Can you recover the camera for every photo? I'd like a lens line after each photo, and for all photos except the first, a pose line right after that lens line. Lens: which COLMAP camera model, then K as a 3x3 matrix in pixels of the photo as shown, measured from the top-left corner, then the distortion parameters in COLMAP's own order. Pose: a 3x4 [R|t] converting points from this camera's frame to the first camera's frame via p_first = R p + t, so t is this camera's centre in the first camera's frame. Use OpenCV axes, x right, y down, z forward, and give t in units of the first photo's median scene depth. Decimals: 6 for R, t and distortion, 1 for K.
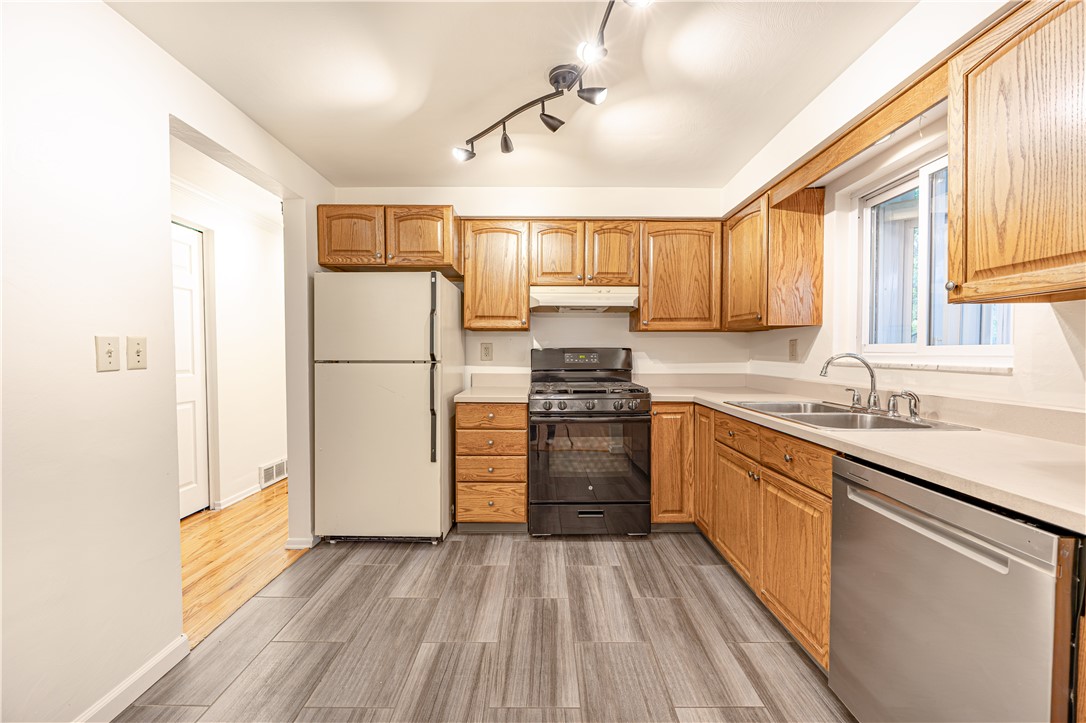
lens RADIAL K [[419.1, 0, 540.5], [0, 419.1, 364.9], [0, 0, 1]] dist [0.000546, 0.000080]
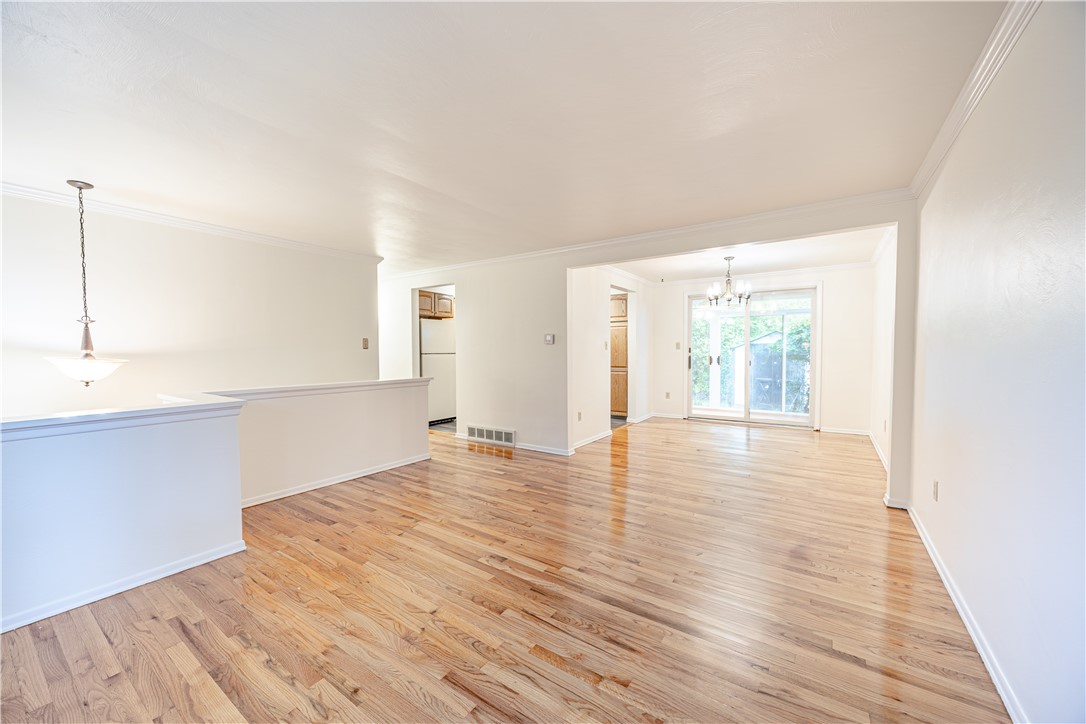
lens RADIAL K [[414.9, 0, 540.6], [0, 414.9, 364.0], [0, 0, 1]] dist [-0.003228, -0.000146]
pose [[0.563025, -0.031193, 0.825851, -2.099824], [0.030537, 0.999390, 0.016929, 0.032323], [-0.825875, 0.015687, 0.563635, -0.955033]]
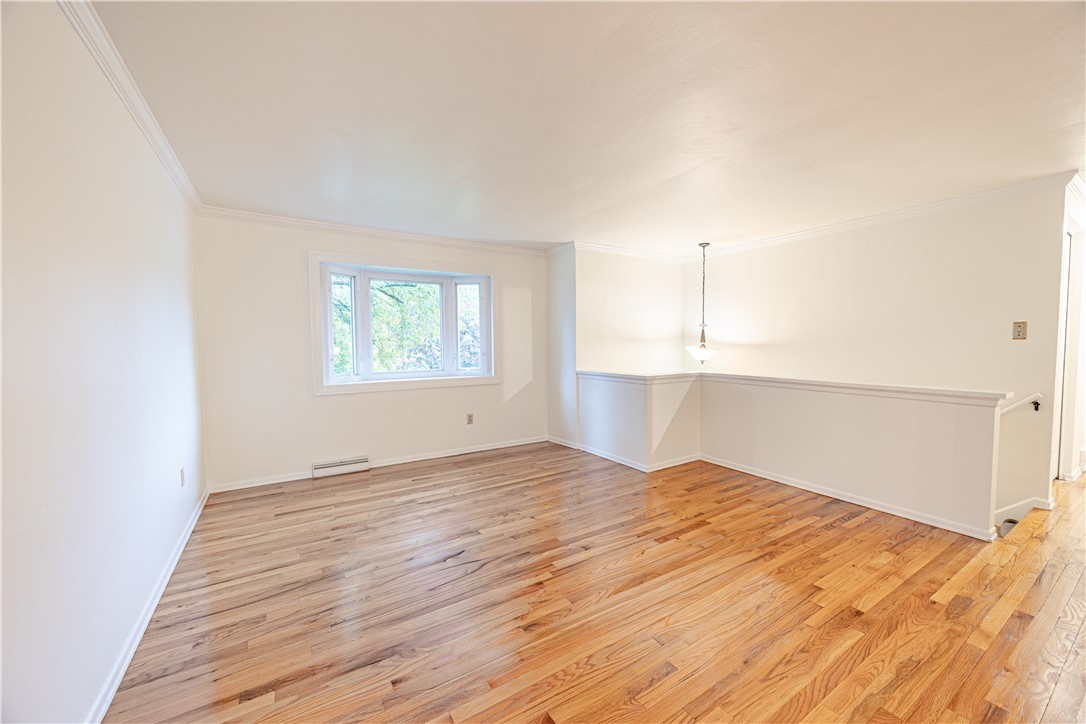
lens RADIAL K [[414.9, 0, 540.6], [0, 414.9, 364.0], [0, 0, 1]] dist [-0.003228, -0.000146]
pose [[0.534409, 0.039475, -0.844304, -0.716018], [-0.021295, 0.999221, 0.033239, 0.028282], [0.844958, 0.000216, 0.534833, -0.956556]]
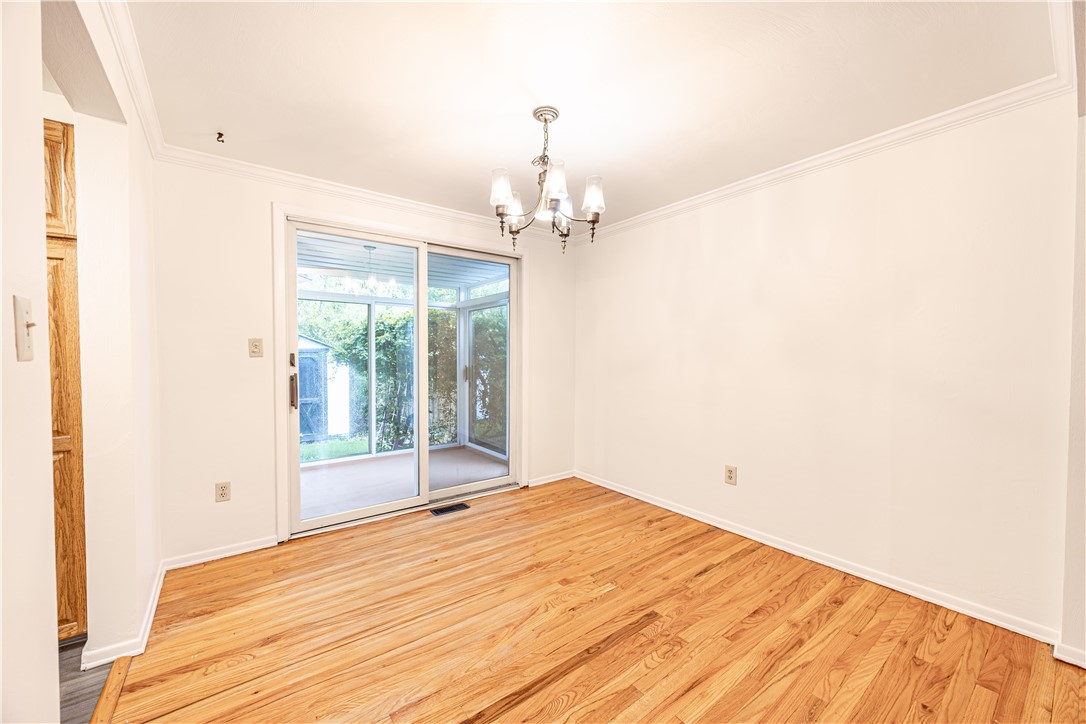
lens RADIAL K [[419.1, 0, 540.5], [0, 419.1, 365.4], [0, 0, 1]] dist [0.000546, 0.000080]
pose [[-0.602799, -0.020317, 0.797635, -0.561075], [0.024195, 0.998751, 0.043724, 0.002065], [-0.797526, 0.045656, -0.601554, -0.124010]]
